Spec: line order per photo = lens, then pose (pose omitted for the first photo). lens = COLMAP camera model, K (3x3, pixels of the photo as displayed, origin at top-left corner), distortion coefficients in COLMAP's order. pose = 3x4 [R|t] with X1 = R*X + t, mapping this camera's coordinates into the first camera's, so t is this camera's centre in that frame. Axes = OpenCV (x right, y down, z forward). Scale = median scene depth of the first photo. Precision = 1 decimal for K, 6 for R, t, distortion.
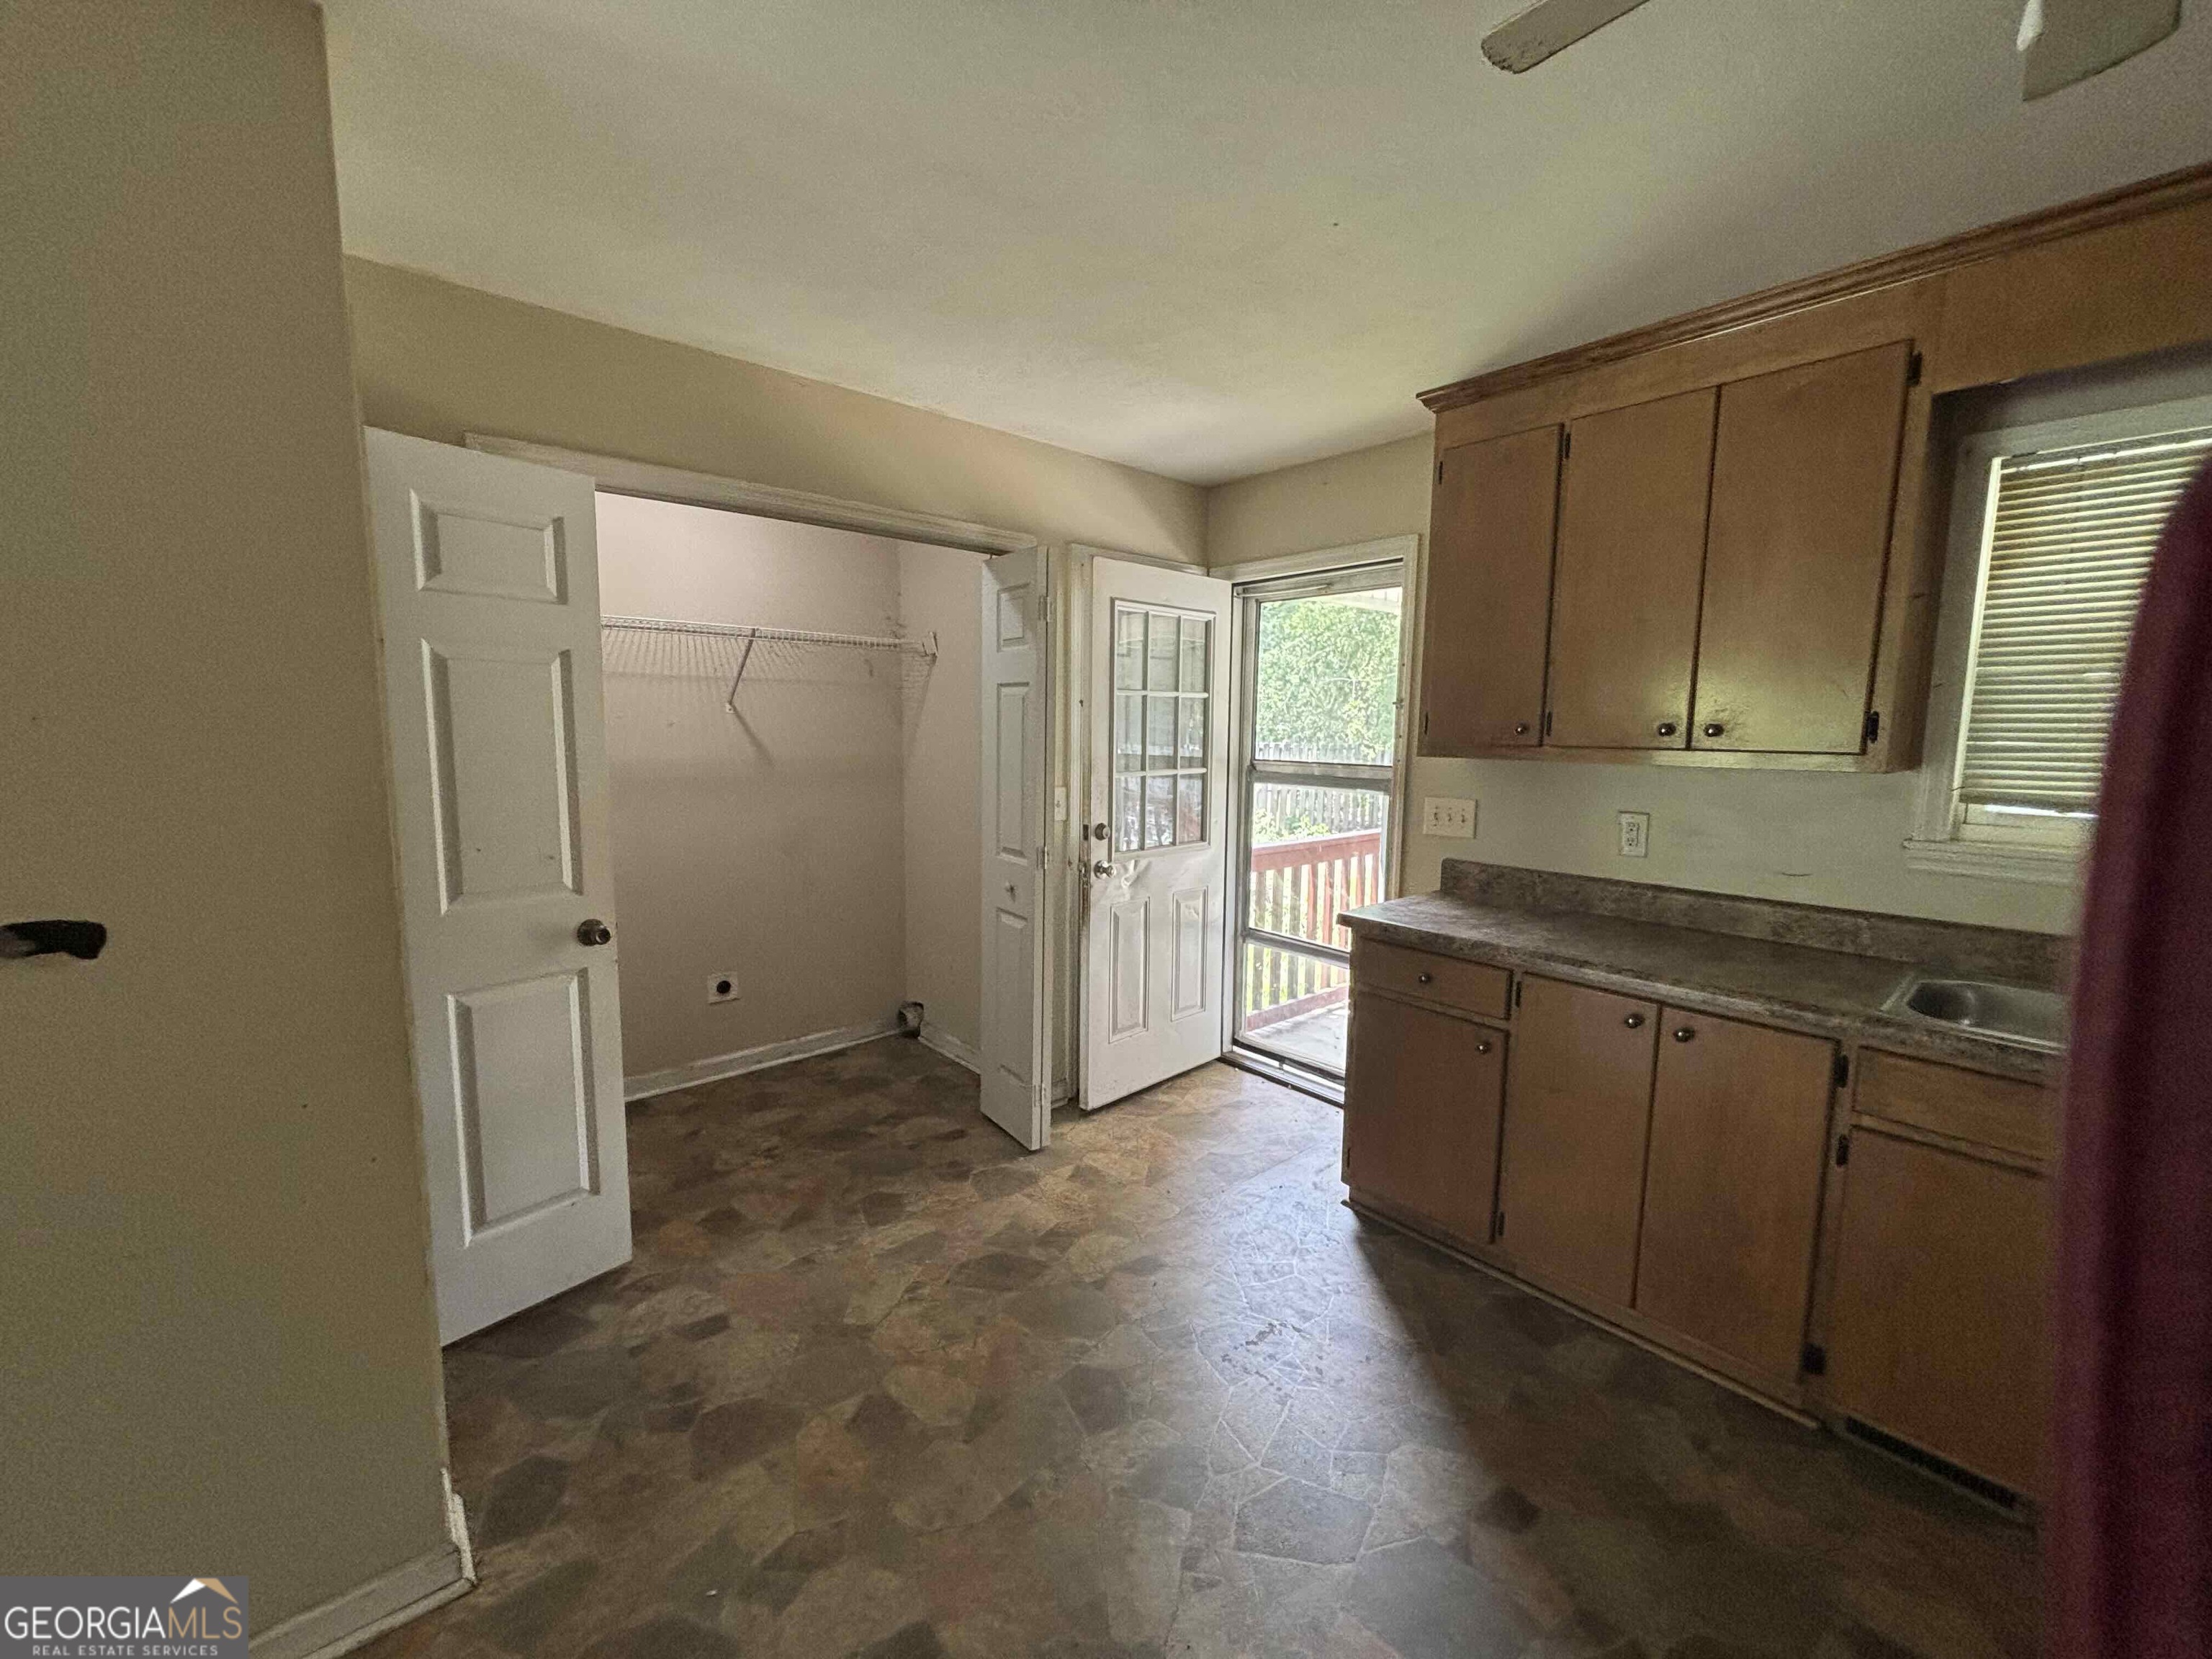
lens RADIAL K [[896.3, 0, 1106.3], [0, 896.3, 826.5], [0, 0, 1]] dist [0.011764, -0.002461]
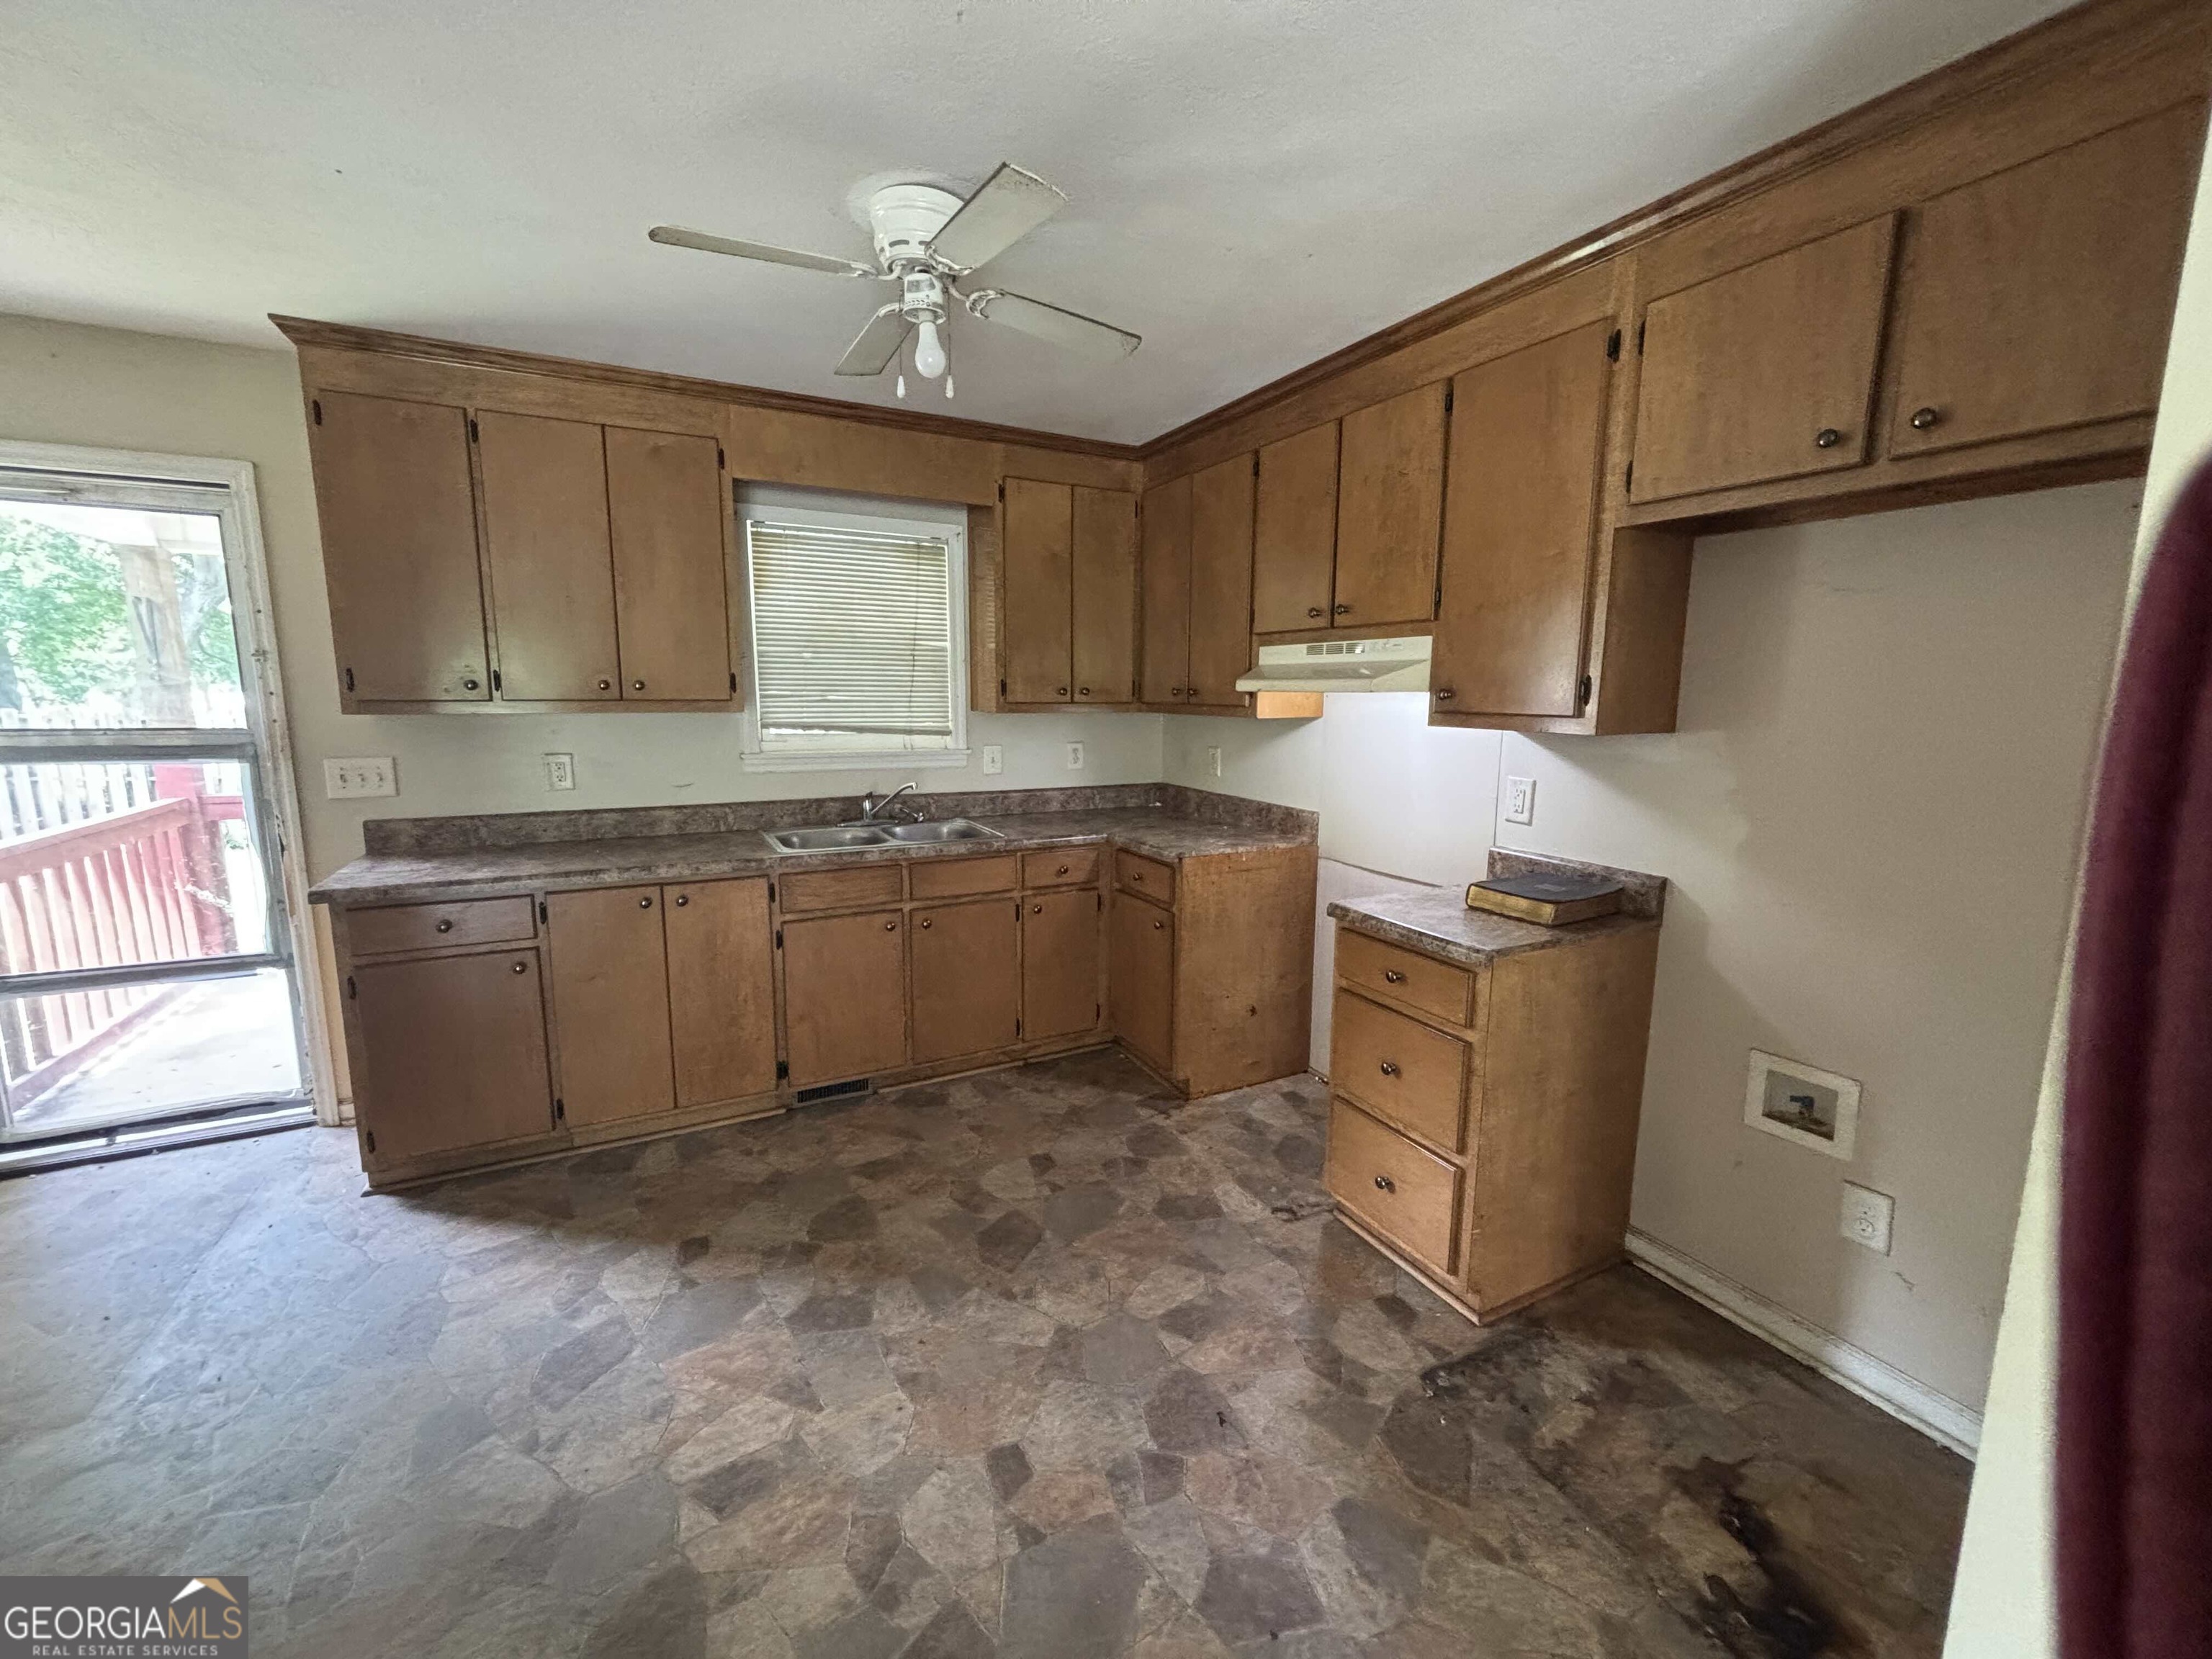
lens RADIAL K [[896.3, 0, 1103.6], [0, 896.3, 831.0], [0, 0, 1]] dist [0.011764, -0.002461]
pose [[0.234561, -0.162324, 0.958453, -0.476691], [0.107159, 0.984269, 0.140471, -0.005356], [-0.966177, 0.069758, 0.248266, -0.003529]]
